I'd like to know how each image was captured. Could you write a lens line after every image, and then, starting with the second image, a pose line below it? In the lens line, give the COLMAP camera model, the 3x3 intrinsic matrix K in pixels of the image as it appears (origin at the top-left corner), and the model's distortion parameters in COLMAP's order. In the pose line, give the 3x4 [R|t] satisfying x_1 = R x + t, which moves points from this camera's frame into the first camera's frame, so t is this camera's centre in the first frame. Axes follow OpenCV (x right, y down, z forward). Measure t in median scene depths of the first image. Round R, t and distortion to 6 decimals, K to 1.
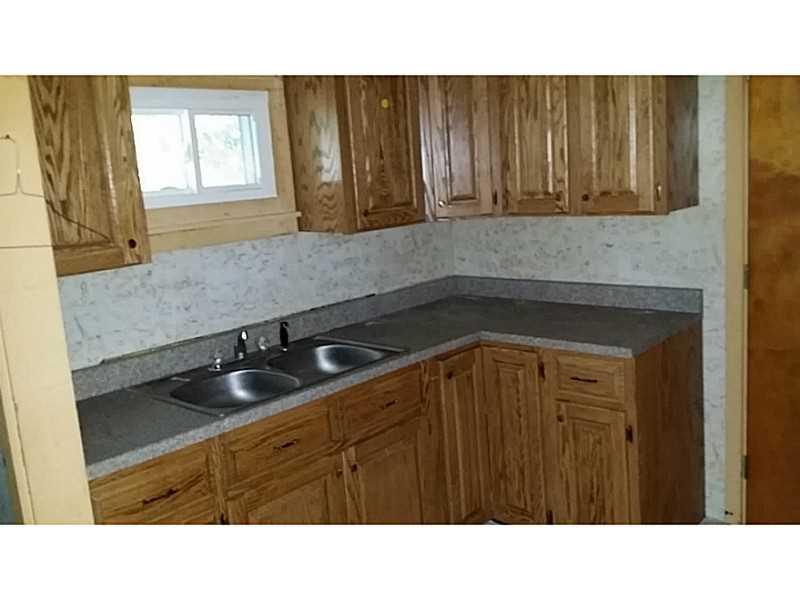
lens RADIAL K [[745.1, 0, 400.0], [0, 745.1, 300.0], [0, 0, 1]] dist [-0.008087, -0.012191]
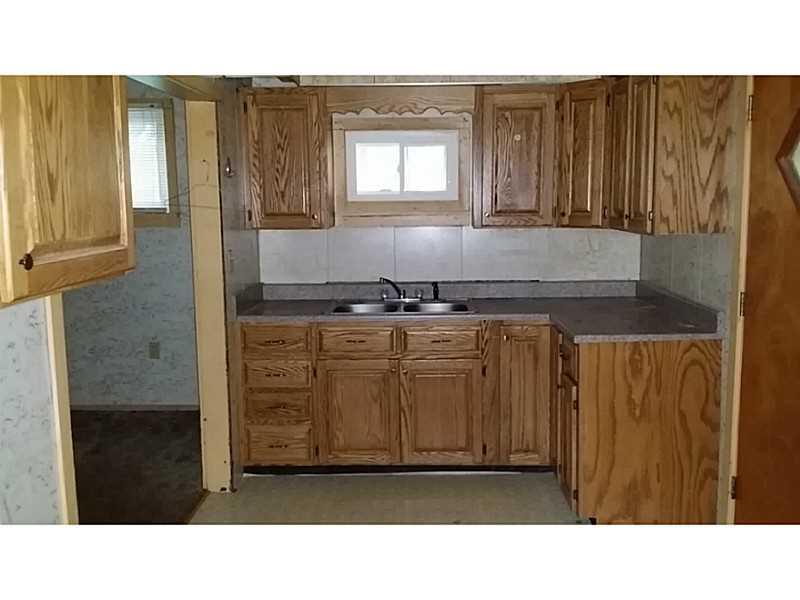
lens RADIAL K [[723.1, 0, 400.0], [0, 723.1, 300.0], [0, 0, 1]] dist [0.007184, 0.000244]
pose [[0.639247, 0.166120, -0.750845, 0.959135], [-0.170353, 0.982721, 0.072388, -0.031496], [0.749896, 0.081635, 0.656500, -0.014546]]
